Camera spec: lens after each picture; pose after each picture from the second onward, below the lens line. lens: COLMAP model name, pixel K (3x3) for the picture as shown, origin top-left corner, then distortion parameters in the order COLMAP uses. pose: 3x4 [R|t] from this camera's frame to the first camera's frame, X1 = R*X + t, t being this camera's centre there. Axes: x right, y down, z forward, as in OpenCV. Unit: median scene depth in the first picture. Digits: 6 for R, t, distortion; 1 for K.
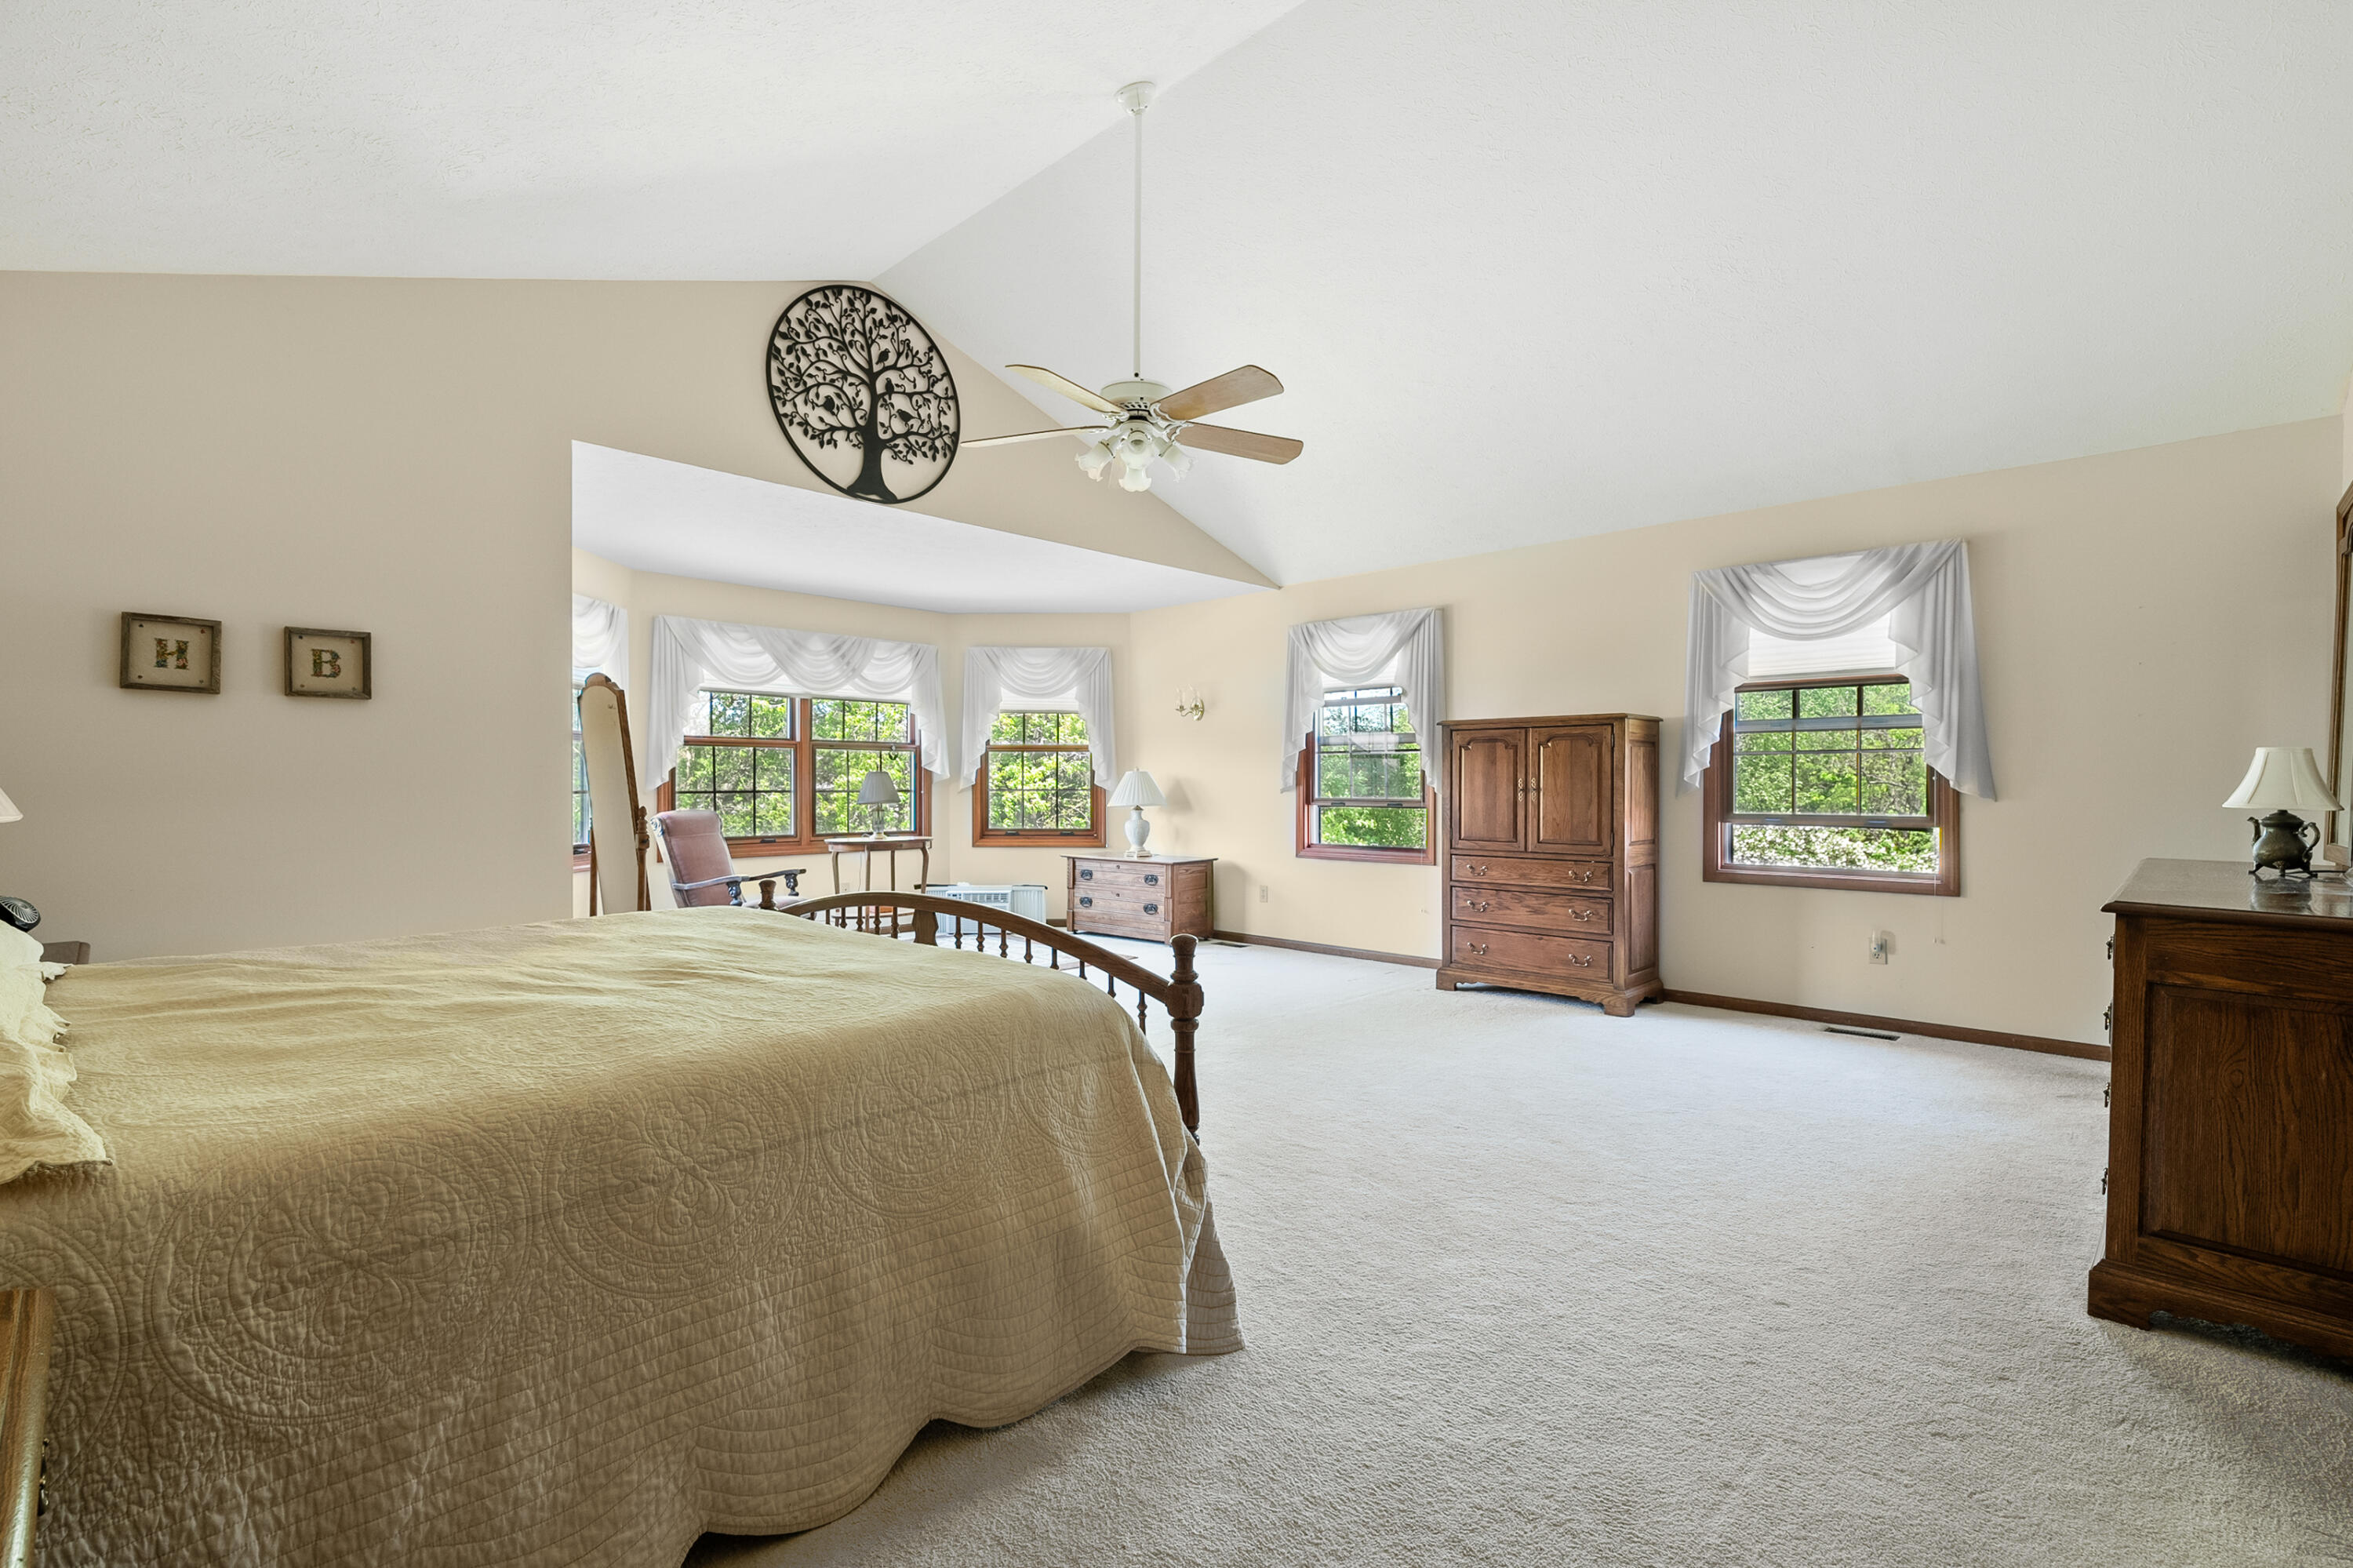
lens RADIAL K [[1057.6, 0, 1181.5], [0, 1057.6, 777.0], [0, 0, 1]] dist [-0.000793, -0.000306]
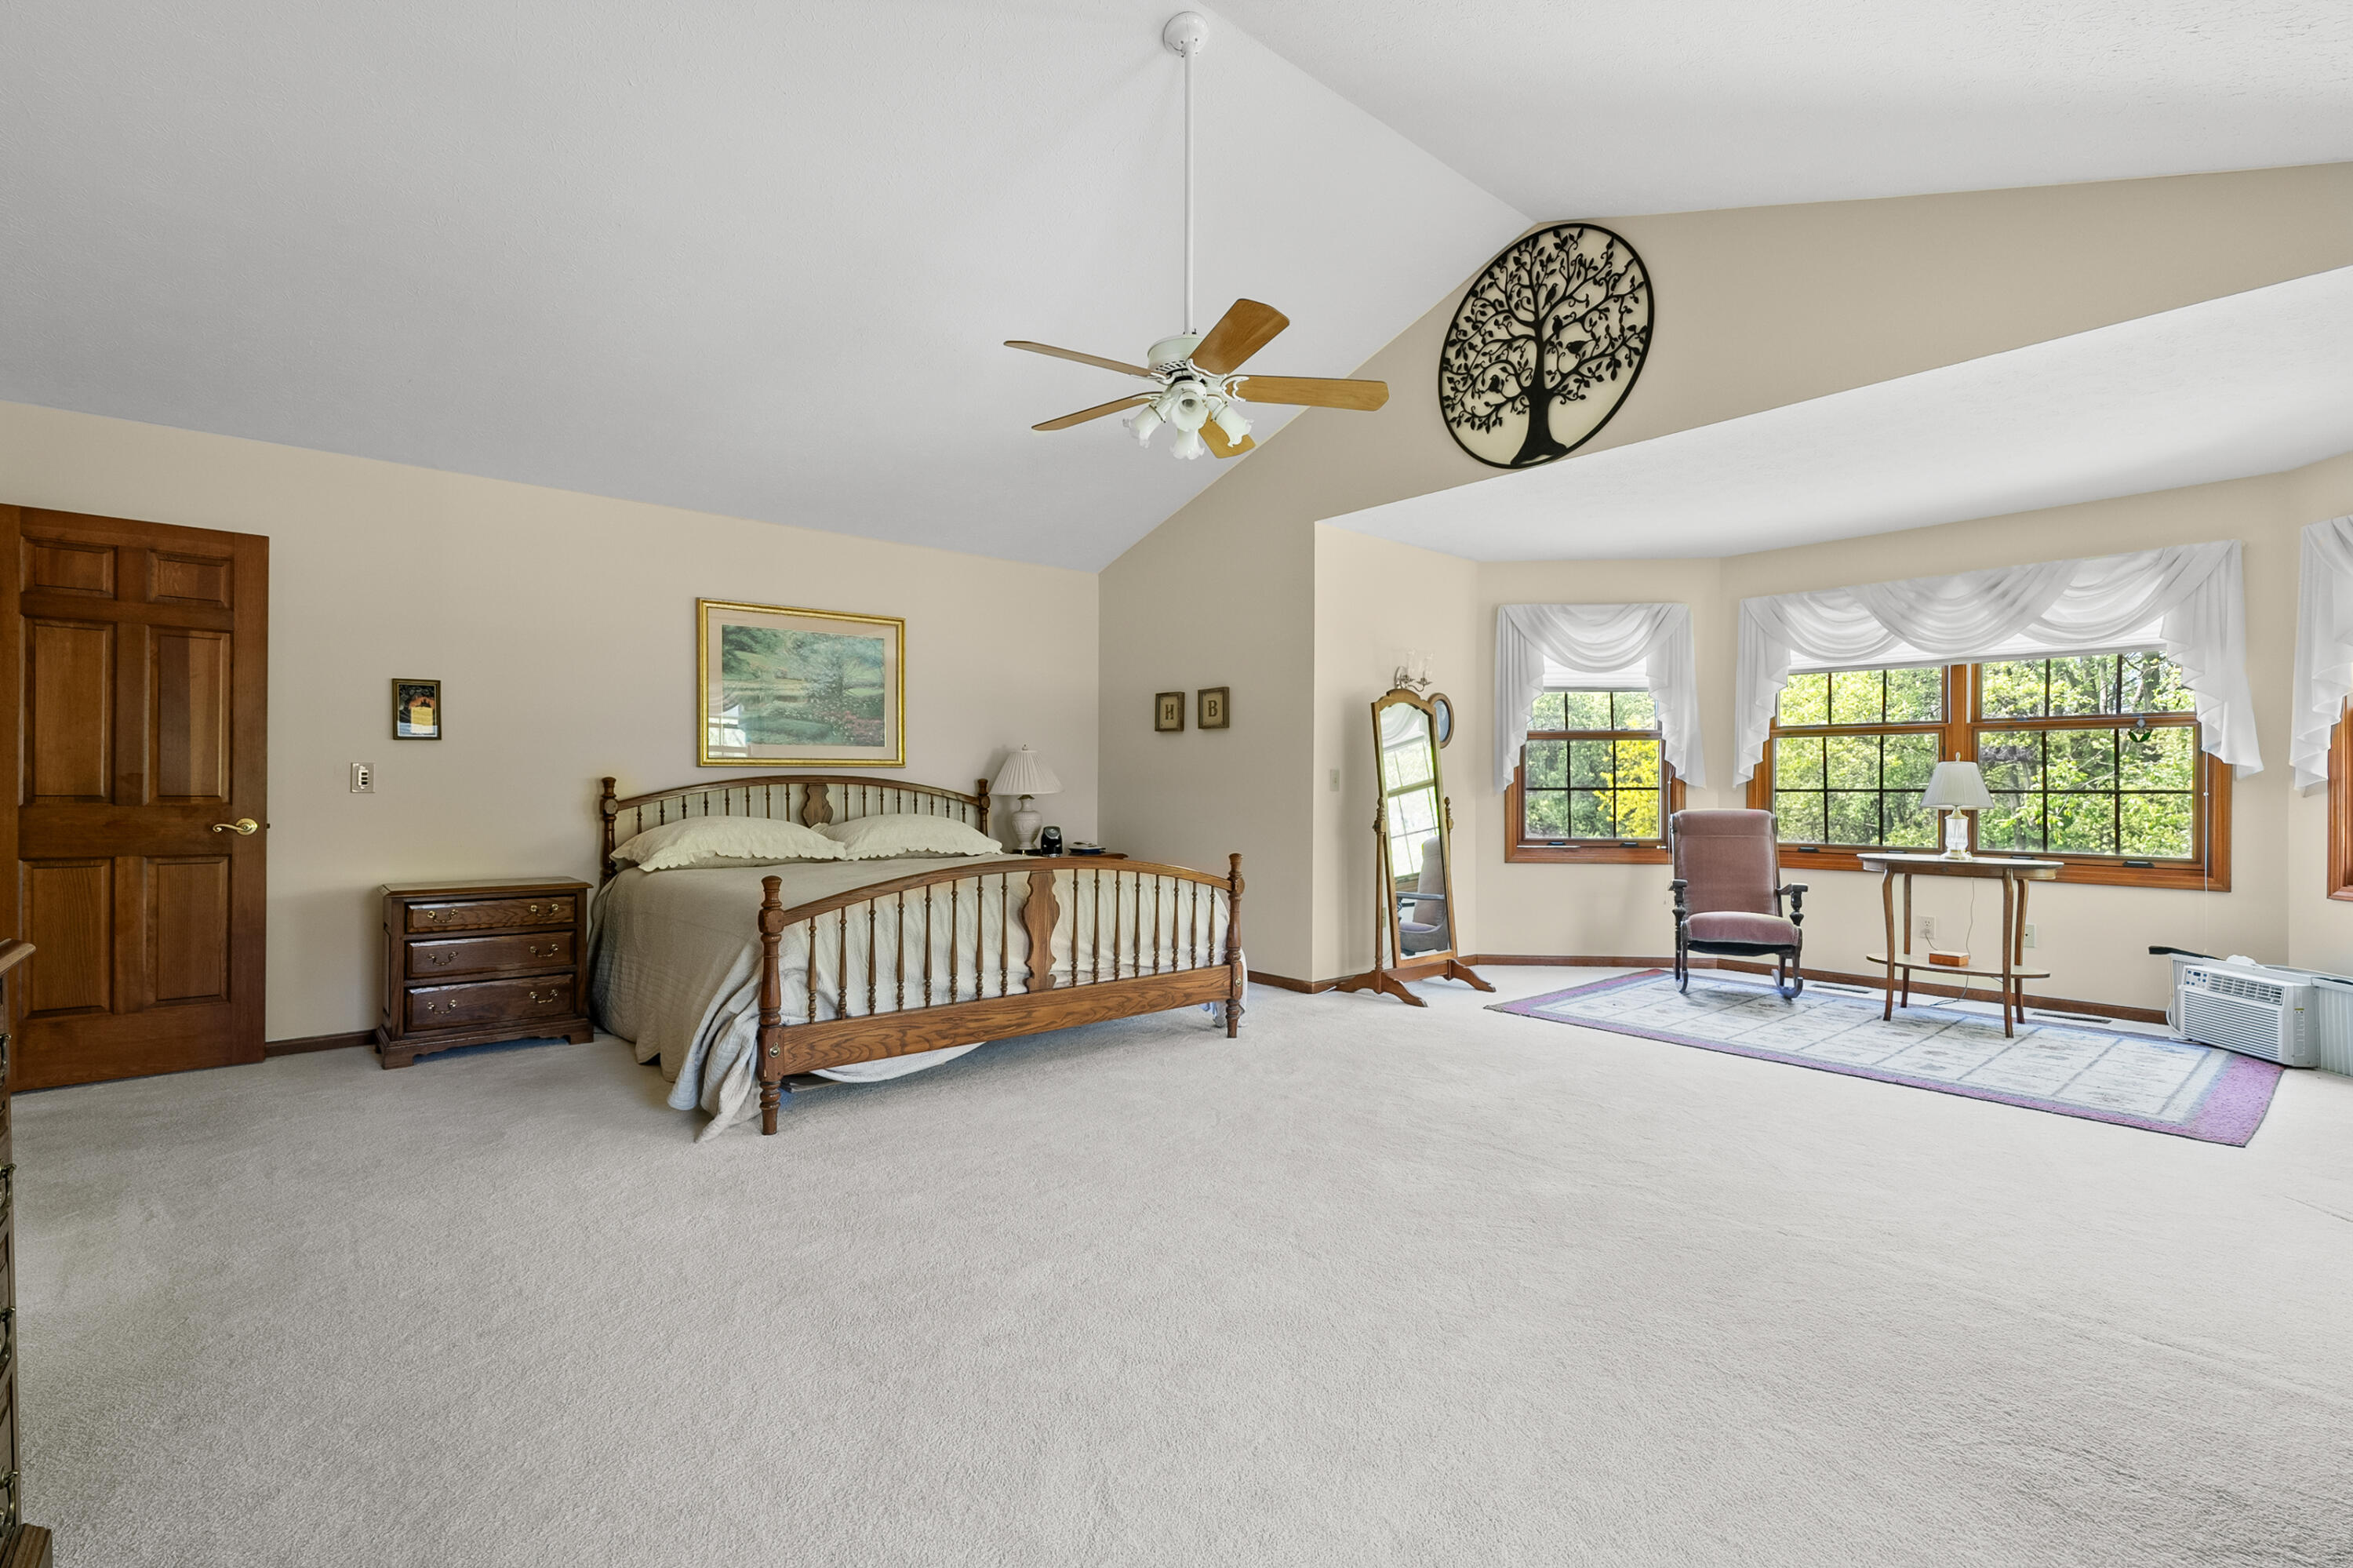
lens RADIAL K [[1057.6, 0, 1181.5], [0, 1057.6, 777.0], [0, 0, 1]] dist [-0.000793, -0.000306]
pose [[-0.088905, -0.007939, -0.996008, 0.622646], [0.003736, 0.999959, -0.008304, 0.012441], [0.996033, -0.004459, -0.088872, 0.765891]]
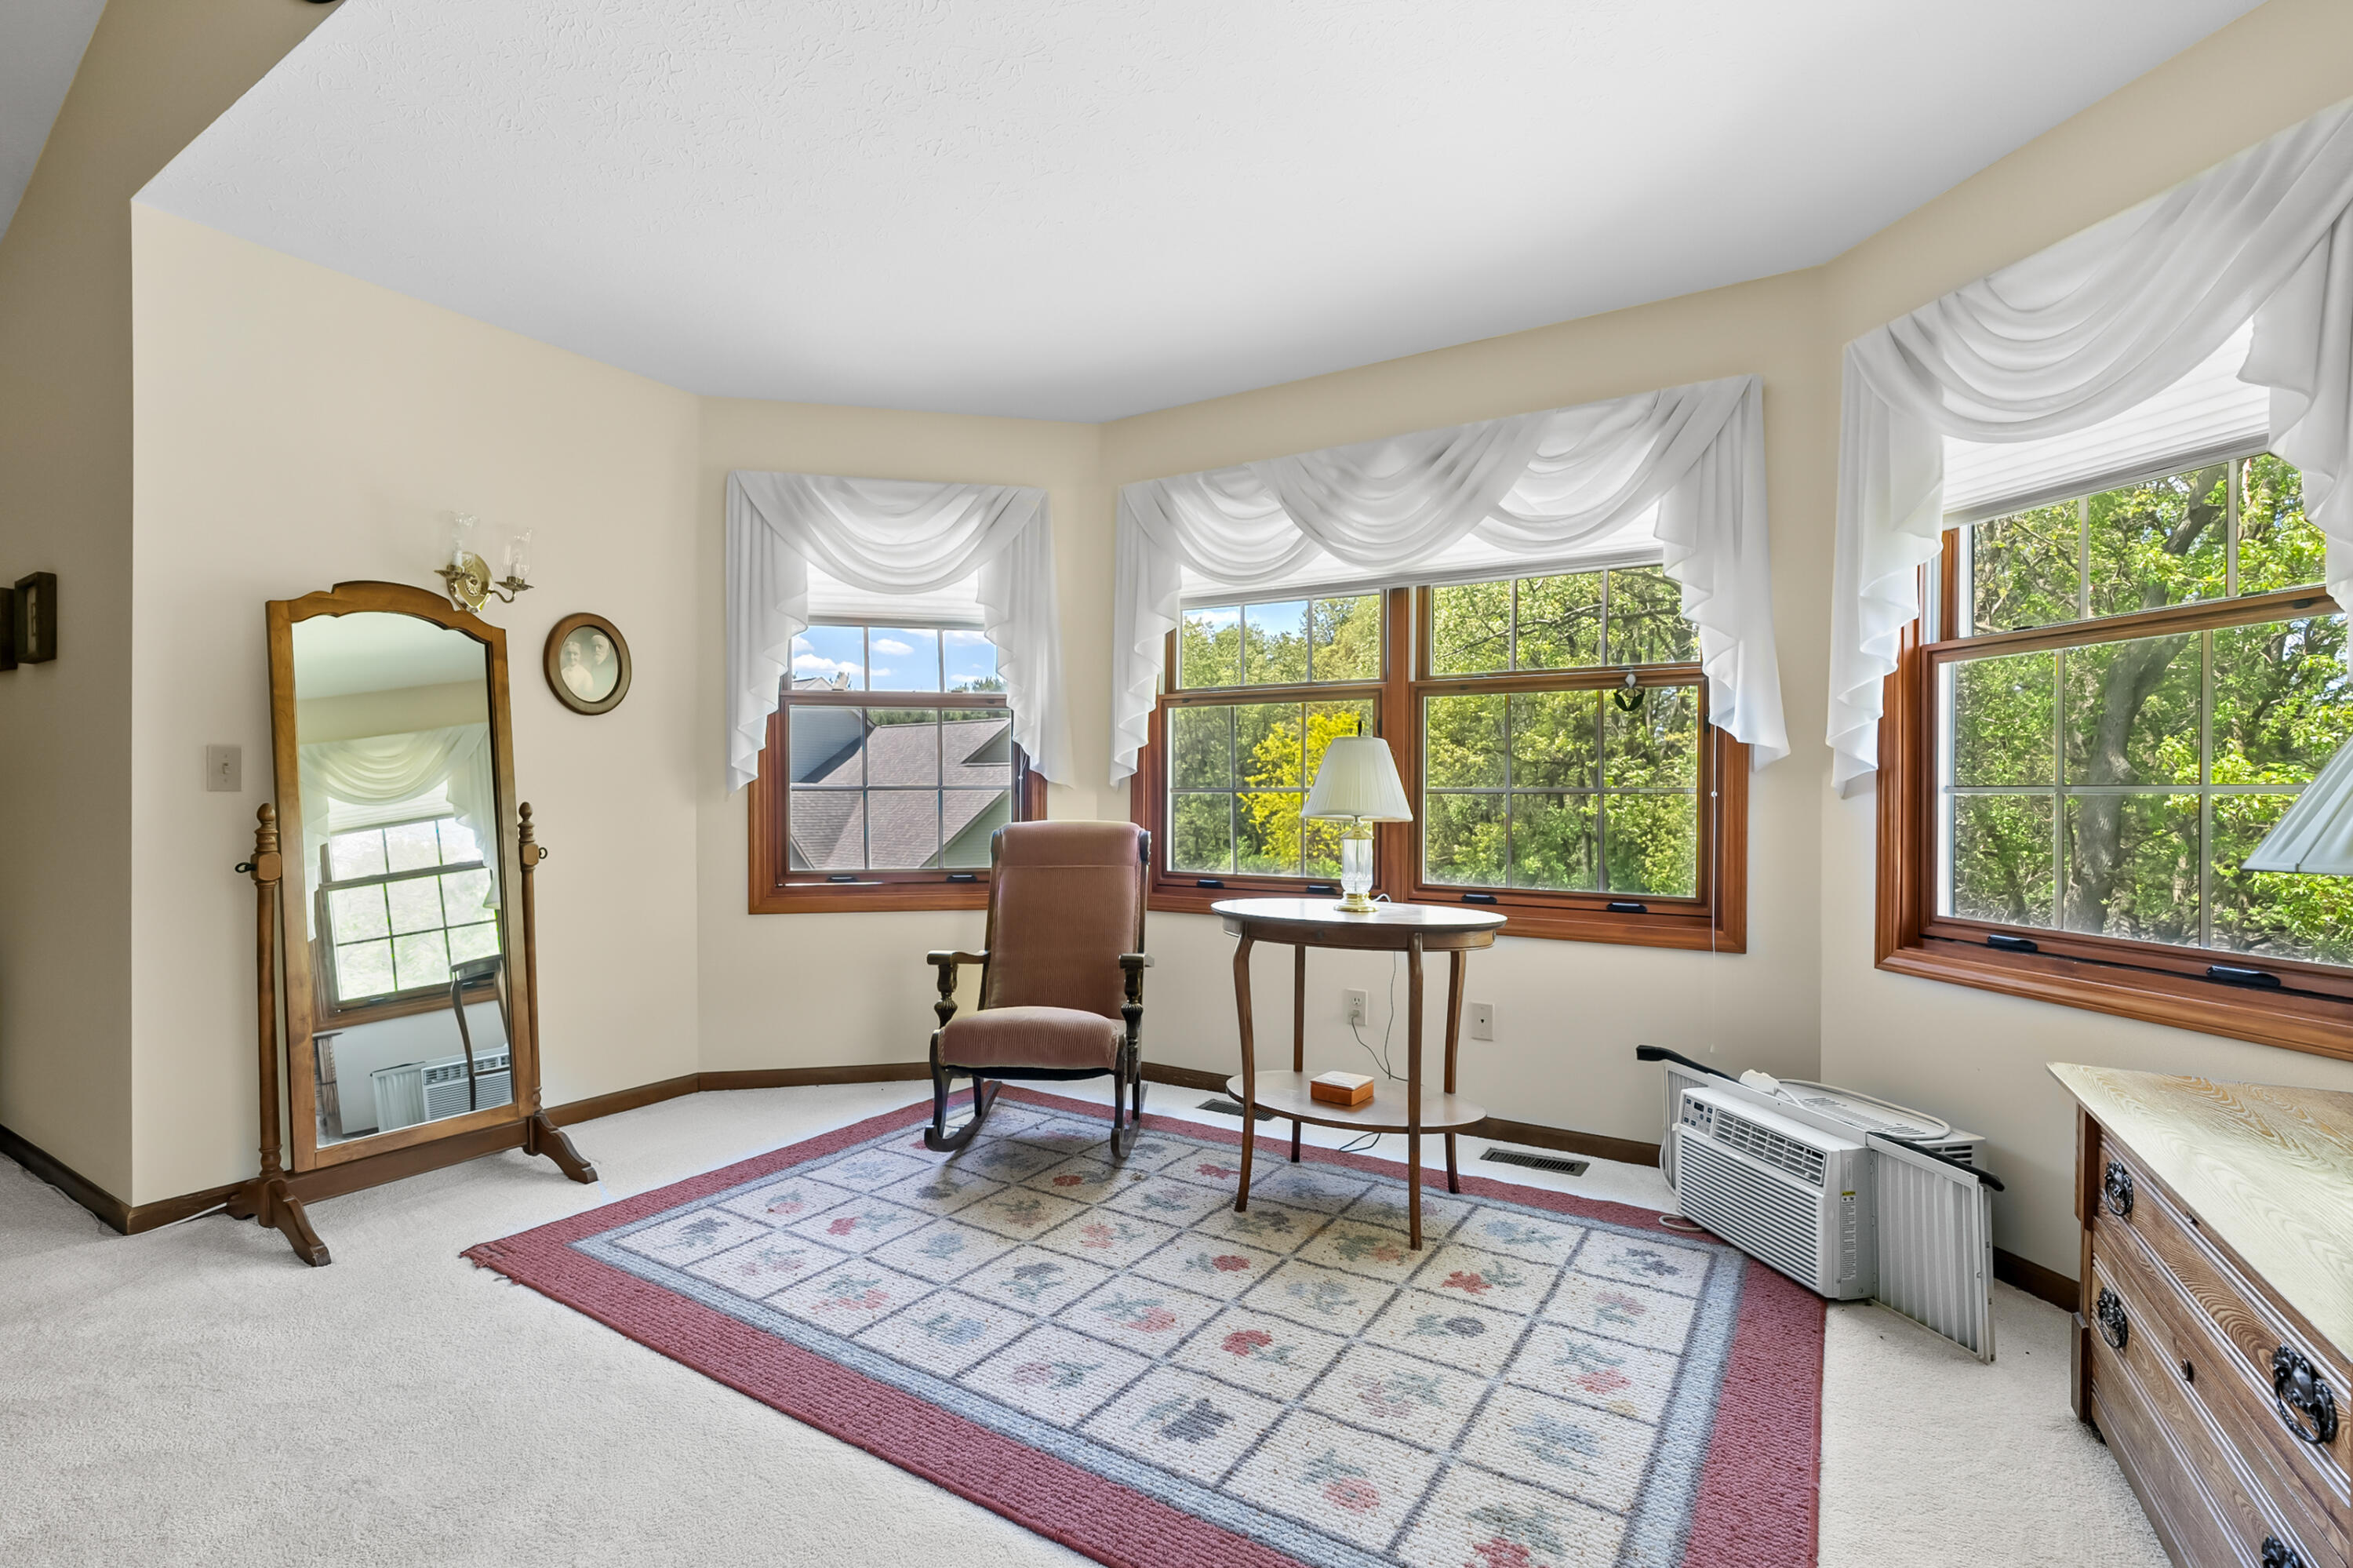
lens RADIAL K [[1073.2, 0, 1176.5], [0, 1073.2, 784.0], [0, 0, 1]] dist [-0.000267, 0.000147]
pose [[0.205667, -0.004129, -0.978613, 0.122444], [0.004634, 0.999984, -0.003245, 0.018556], [0.978611, -0.003867, 0.205683, 1.179052]]
